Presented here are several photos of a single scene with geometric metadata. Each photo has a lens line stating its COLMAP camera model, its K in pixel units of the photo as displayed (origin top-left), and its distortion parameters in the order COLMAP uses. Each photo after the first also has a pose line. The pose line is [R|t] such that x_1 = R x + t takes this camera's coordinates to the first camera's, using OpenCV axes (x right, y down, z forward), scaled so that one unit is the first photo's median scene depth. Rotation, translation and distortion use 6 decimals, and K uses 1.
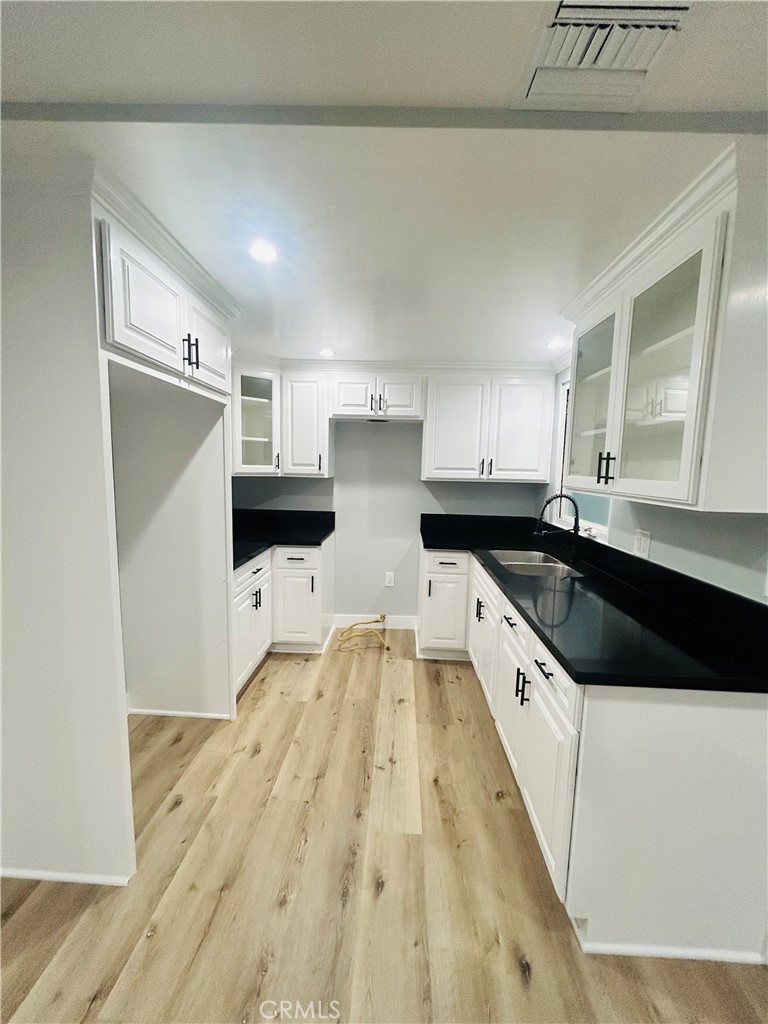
lens RADIAL K [[412.7, 0, 383.8], [0, 412.7, 517.3], [0, 0, 1]] dist [-0.000996, -0.000004]
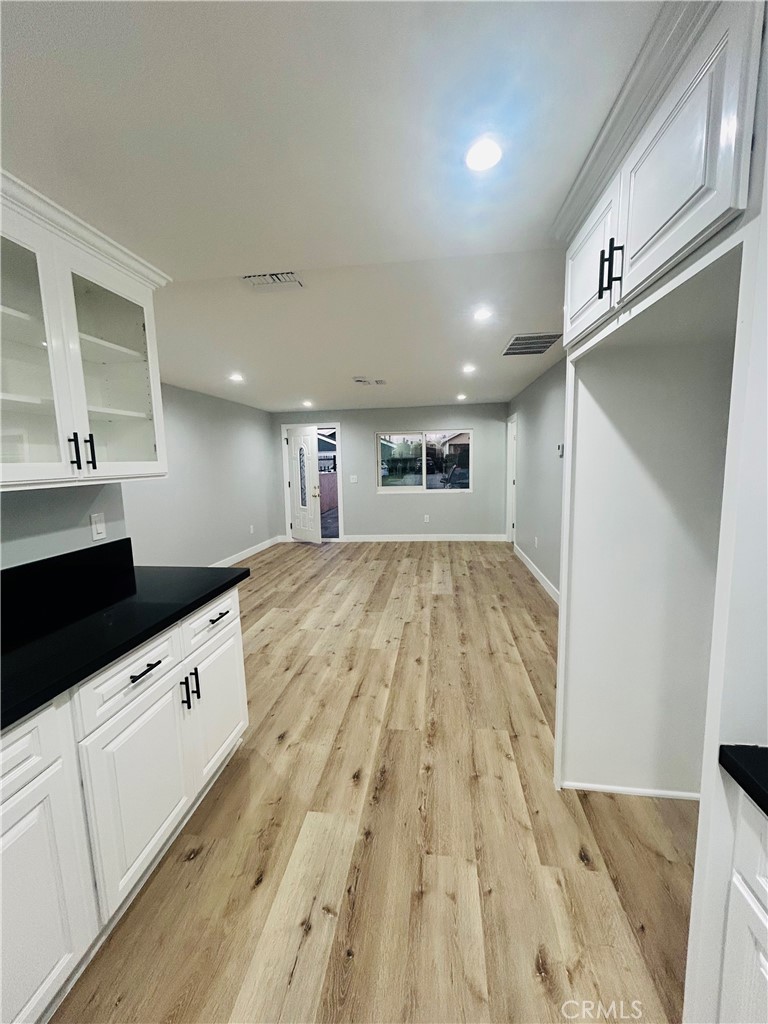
lens RADIAL K [[416.2, 0, 385.4], [0, 416.2, 510.7], [0, 0, 1]] dist [-0.000867, 0.000342]
pose [[-0.996047, -0.012216, 0.087985, -0.153221], [0.009777, 0.969405, 0.245272, -0.173269], [-0.088289, 0.245163, -0.965453, 1.523054]]
